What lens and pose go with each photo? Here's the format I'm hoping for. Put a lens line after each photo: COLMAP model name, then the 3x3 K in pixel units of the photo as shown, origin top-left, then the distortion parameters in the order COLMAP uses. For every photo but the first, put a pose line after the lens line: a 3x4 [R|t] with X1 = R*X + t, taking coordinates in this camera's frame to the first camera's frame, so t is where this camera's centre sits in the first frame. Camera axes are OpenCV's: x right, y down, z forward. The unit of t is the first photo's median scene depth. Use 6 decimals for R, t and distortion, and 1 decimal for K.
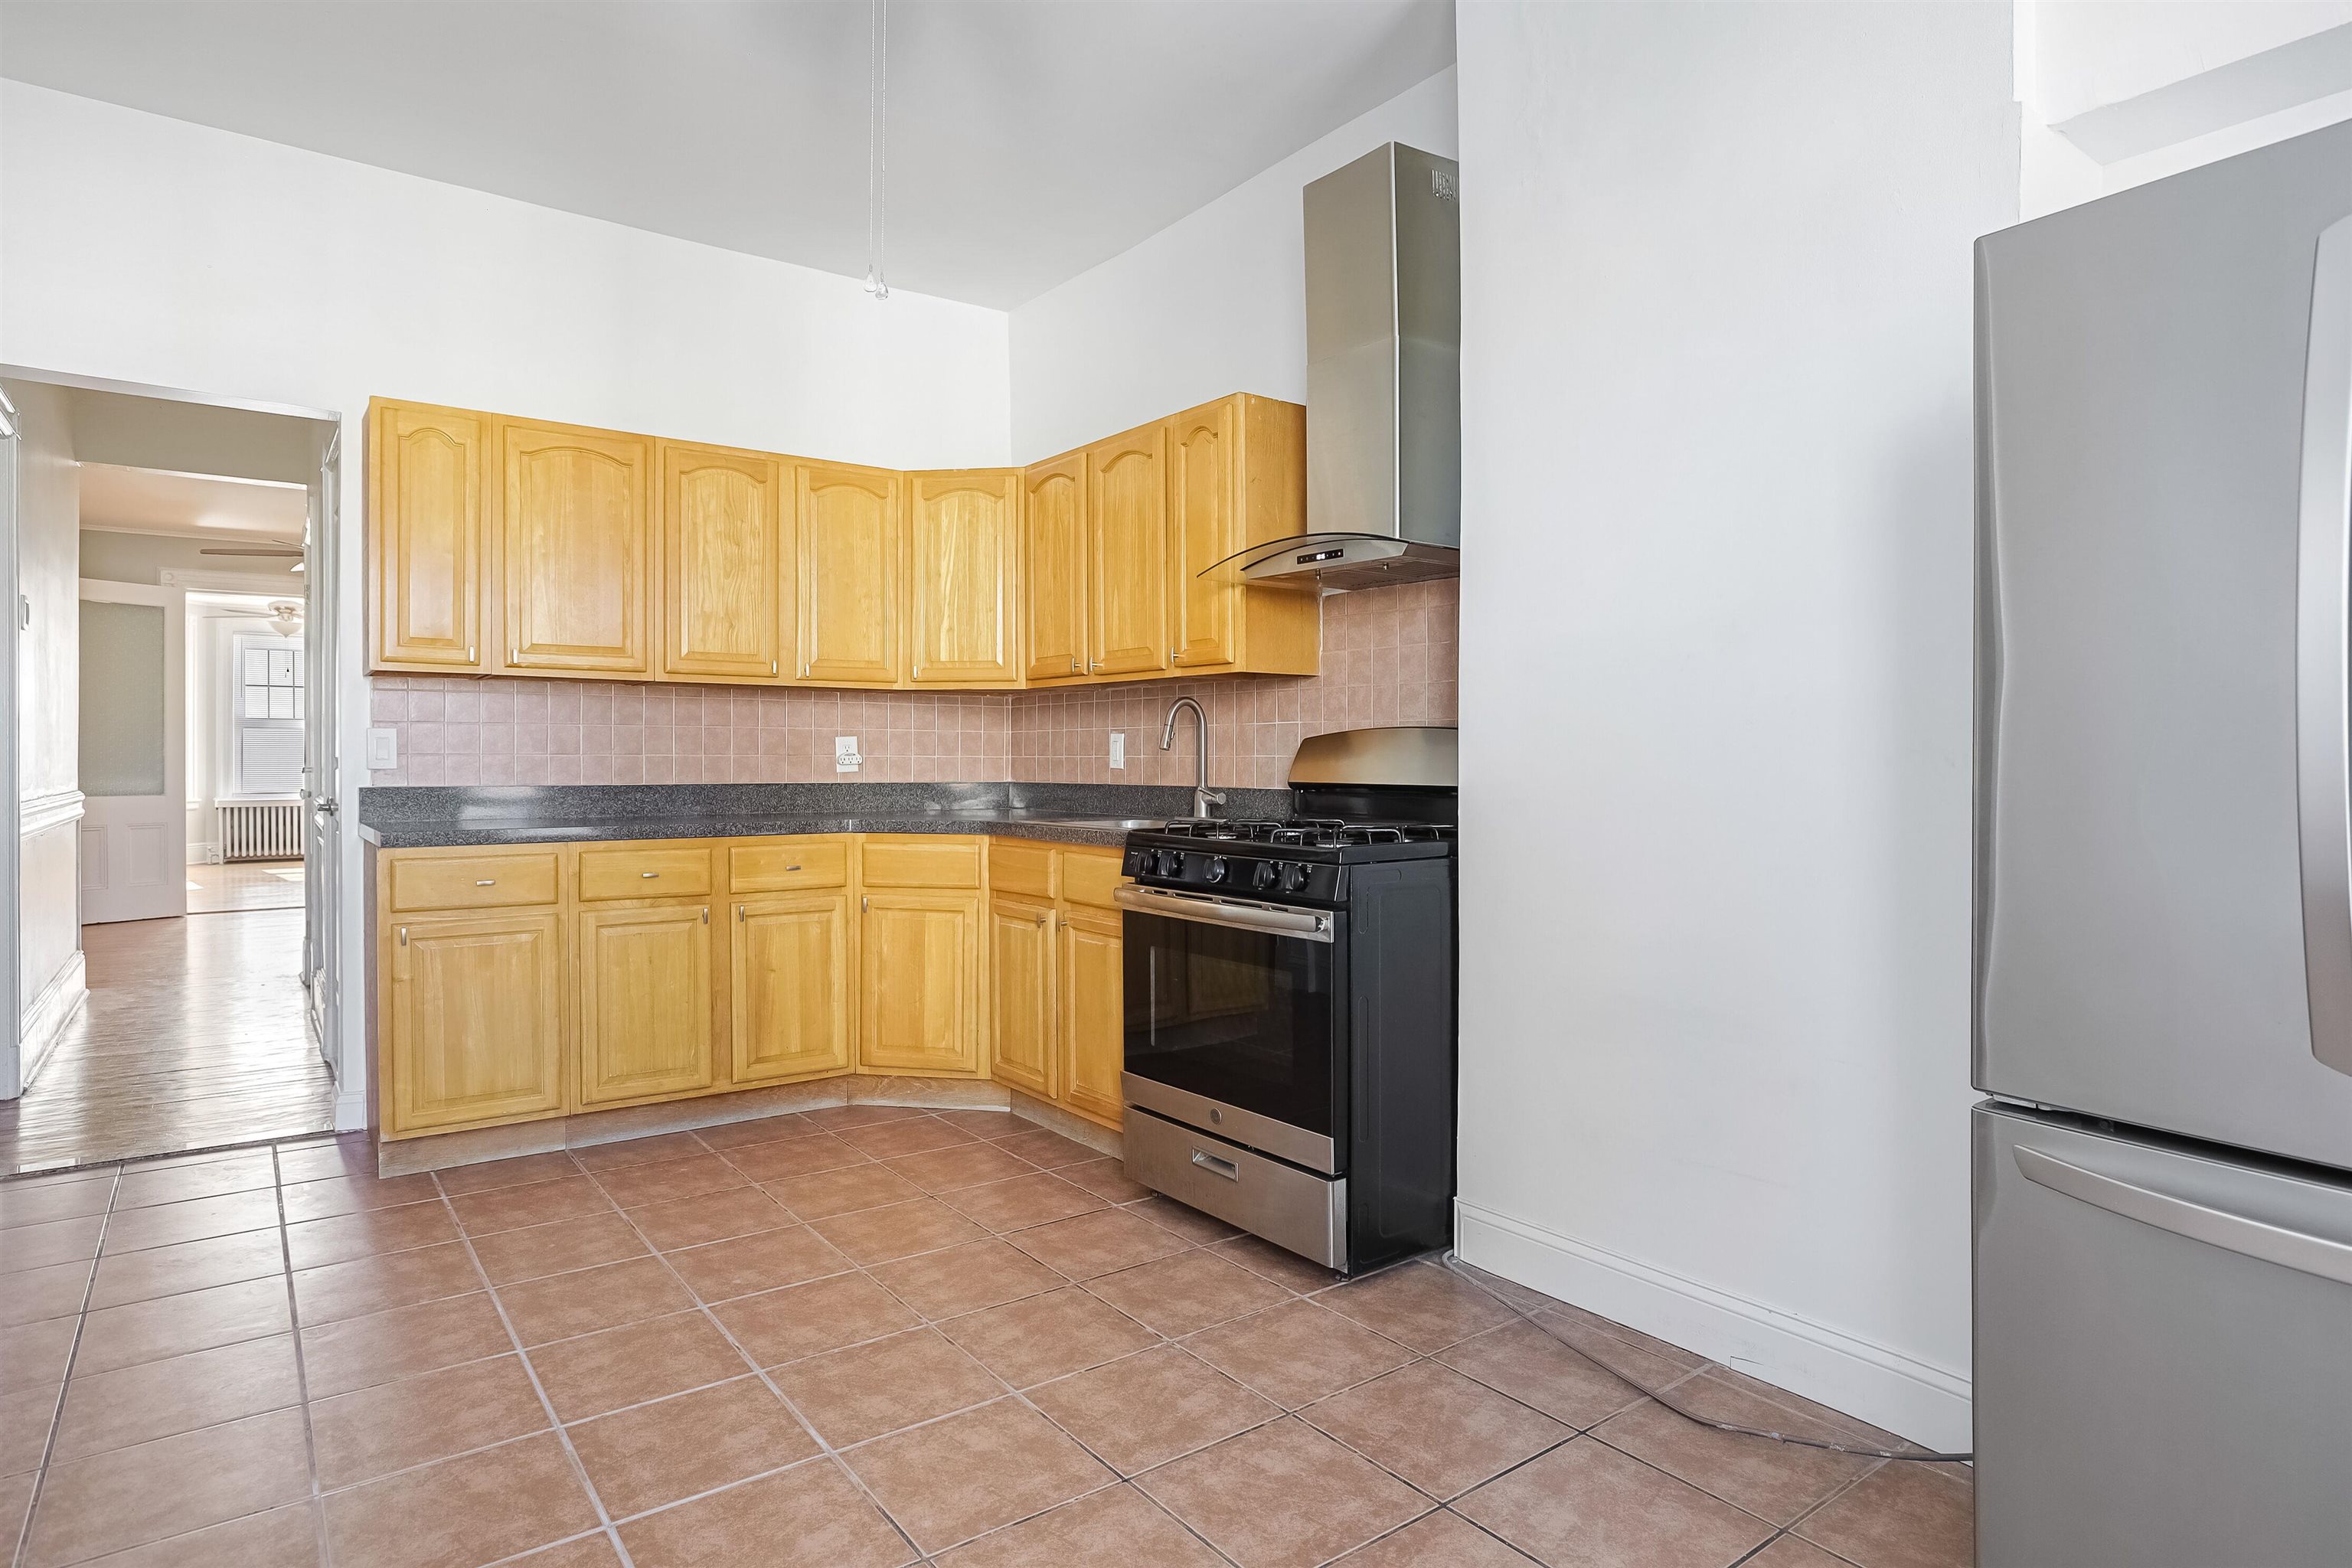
lens RADIAL K [[1276.9, 0, 1175.5], [0, 1276.9, 775.5], [0, 0, 1]] dist [-0.001559, -0.000256]
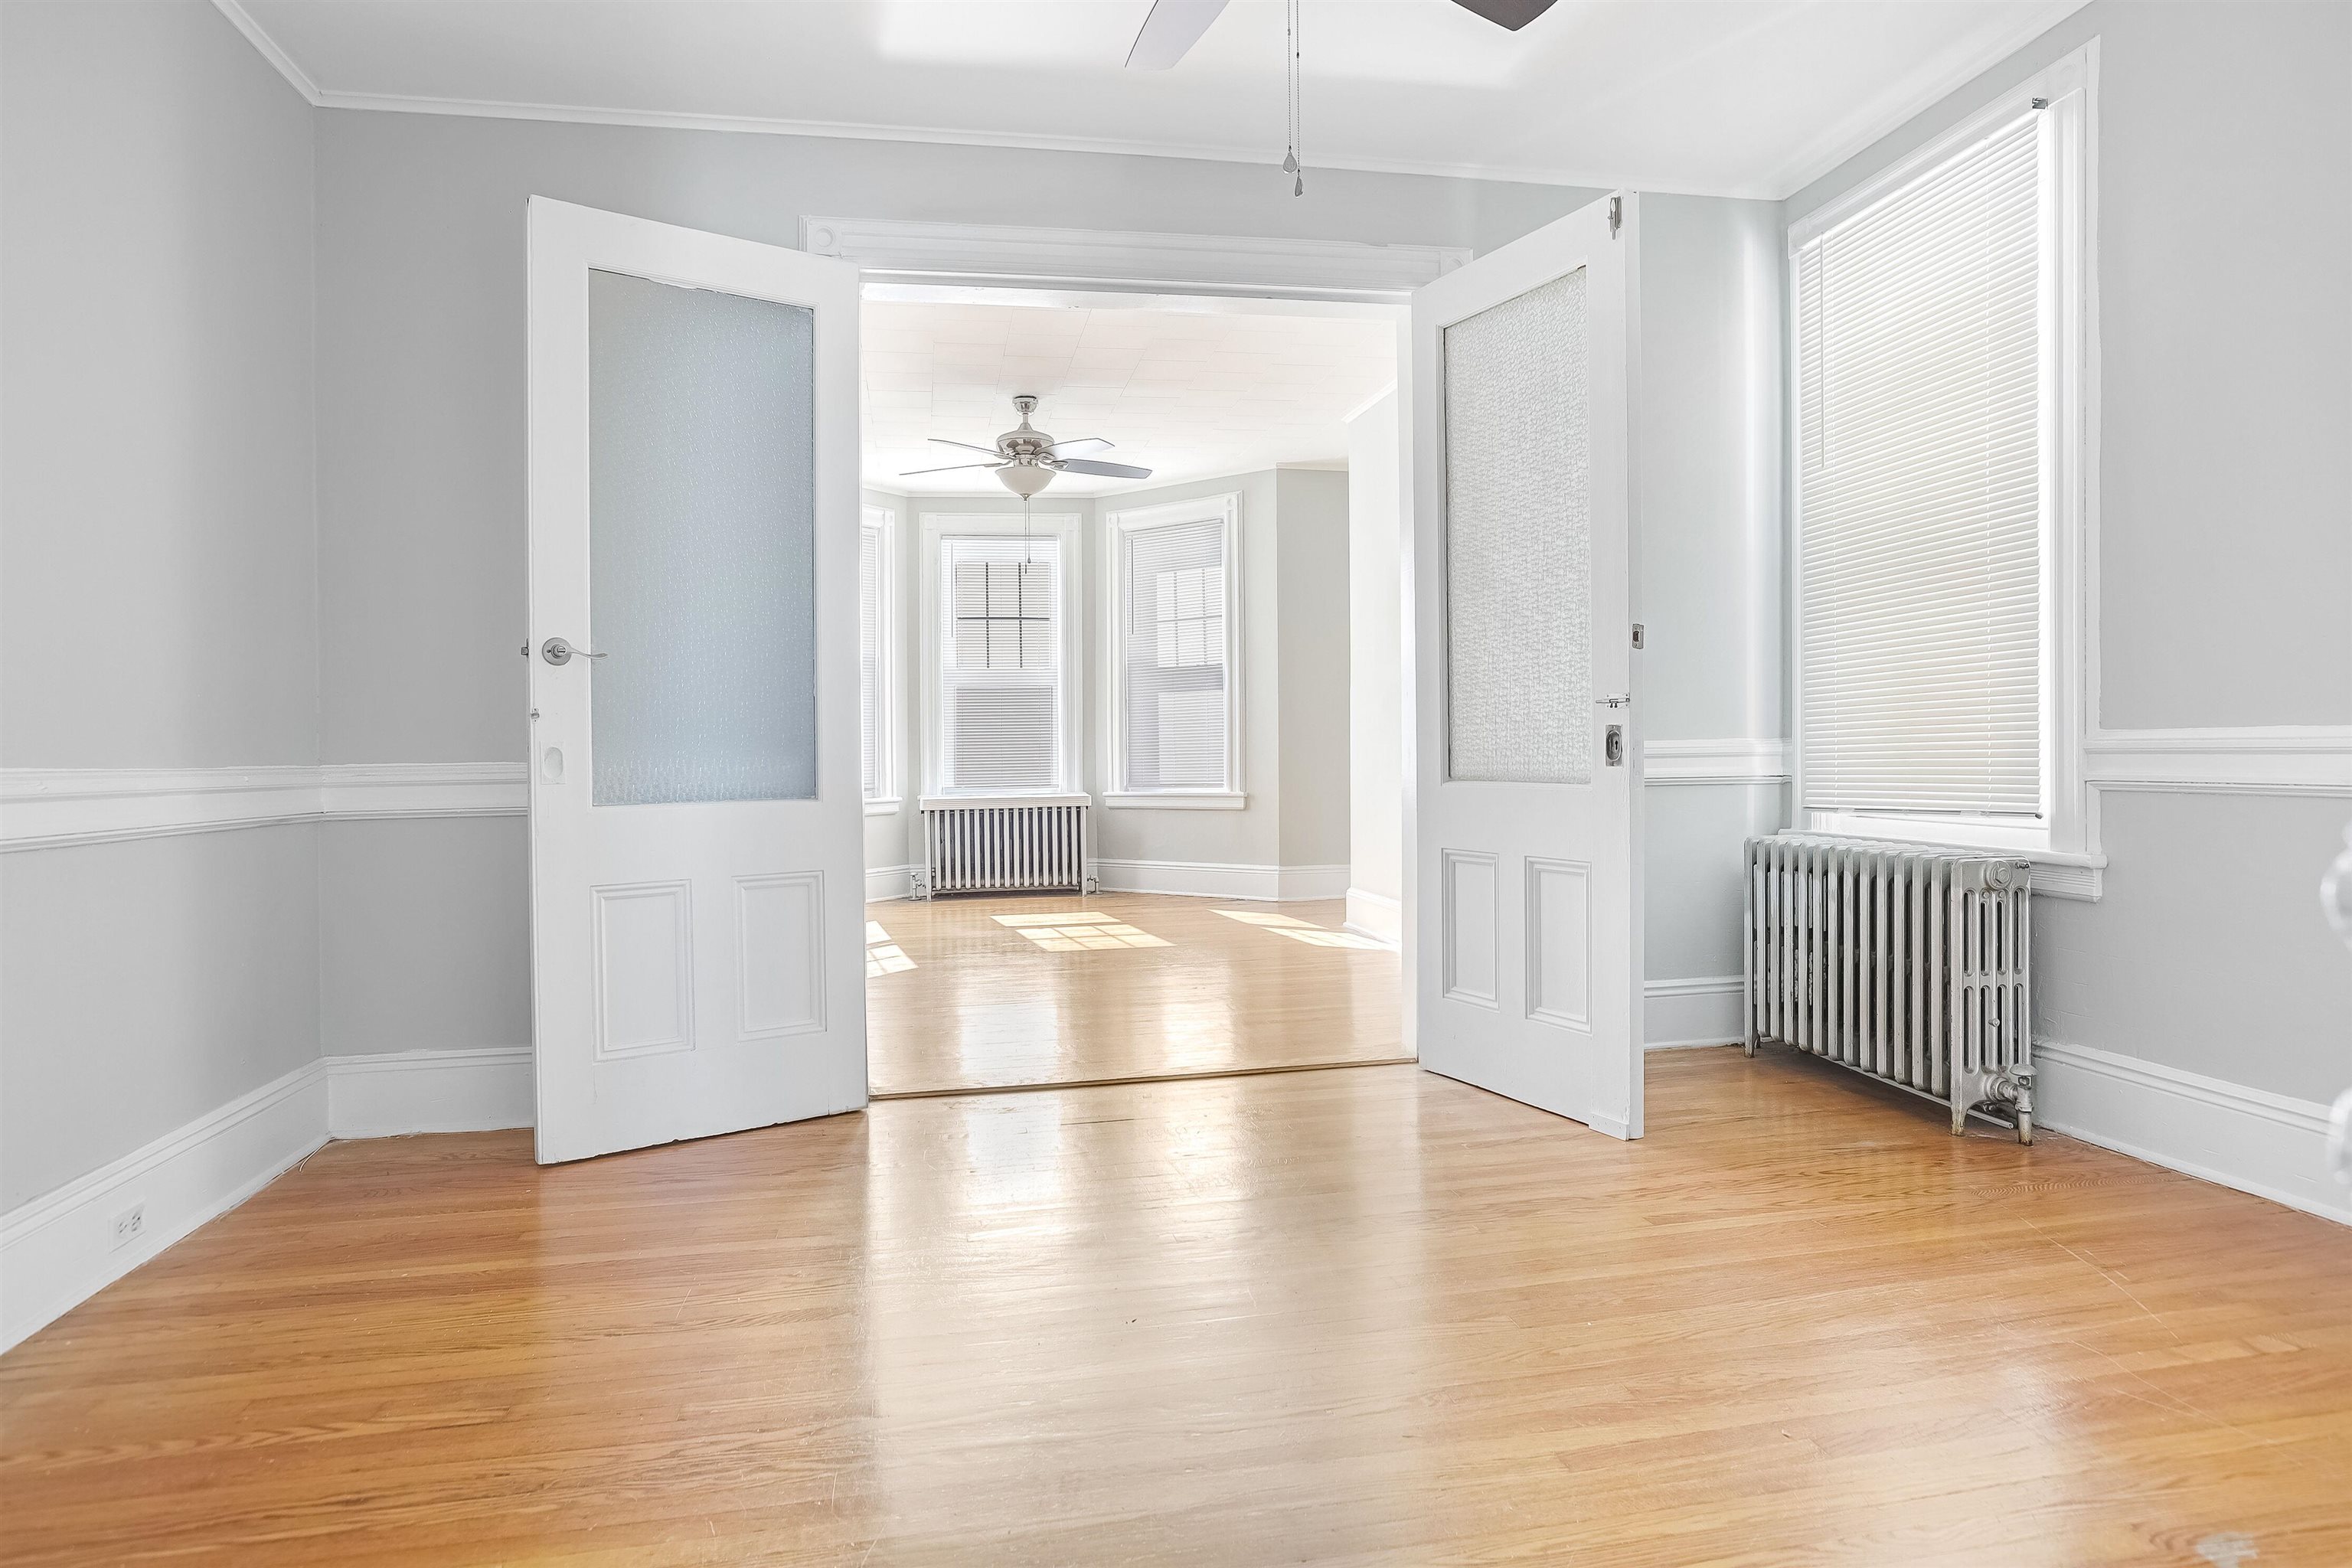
lens RADIAL K [[1339.0, 0, 1179.5], [0, 1339.0, 778.6], [0, 0, 1]] dist [0.000827, 0.000054]
pose [[0.899968, -0.000288, -0.435956, -0.350518], [0.005196, 0.999936, 0.010066, 0.003851], [0.435925, -0.011324, 0.899912, 0.462696]]
